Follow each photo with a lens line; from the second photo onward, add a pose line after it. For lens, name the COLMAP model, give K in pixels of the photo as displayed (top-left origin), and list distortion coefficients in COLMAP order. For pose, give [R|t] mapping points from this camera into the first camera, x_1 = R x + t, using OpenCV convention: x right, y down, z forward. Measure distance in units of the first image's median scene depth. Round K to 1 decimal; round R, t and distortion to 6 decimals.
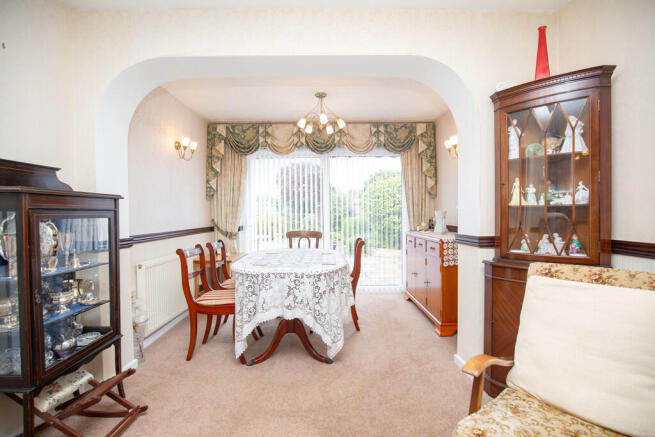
lens RADIAL K [[297.8, 0, 327.5], [0, 297.8, 218.5], [0, 0, 1]] dist [-0.027748, -0.000090]
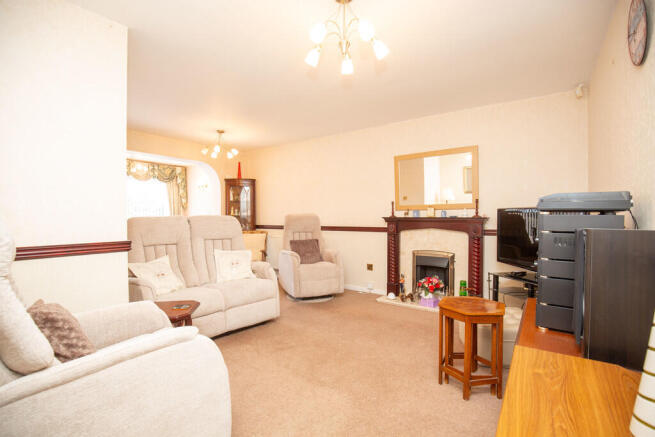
lens RADIAL K [[297.8, 0, 327.5], [0, 297.8, 218.5], [0, 0, 1]] dist [-0.027748, -0.000090]
pose [[0.590335, -0.001210, 0.807157, -0.584759], [0.015318, 0.999836, -0.009704, 0.016752], [-0.807013, 0.018093, 0.590256, -0.751770]]
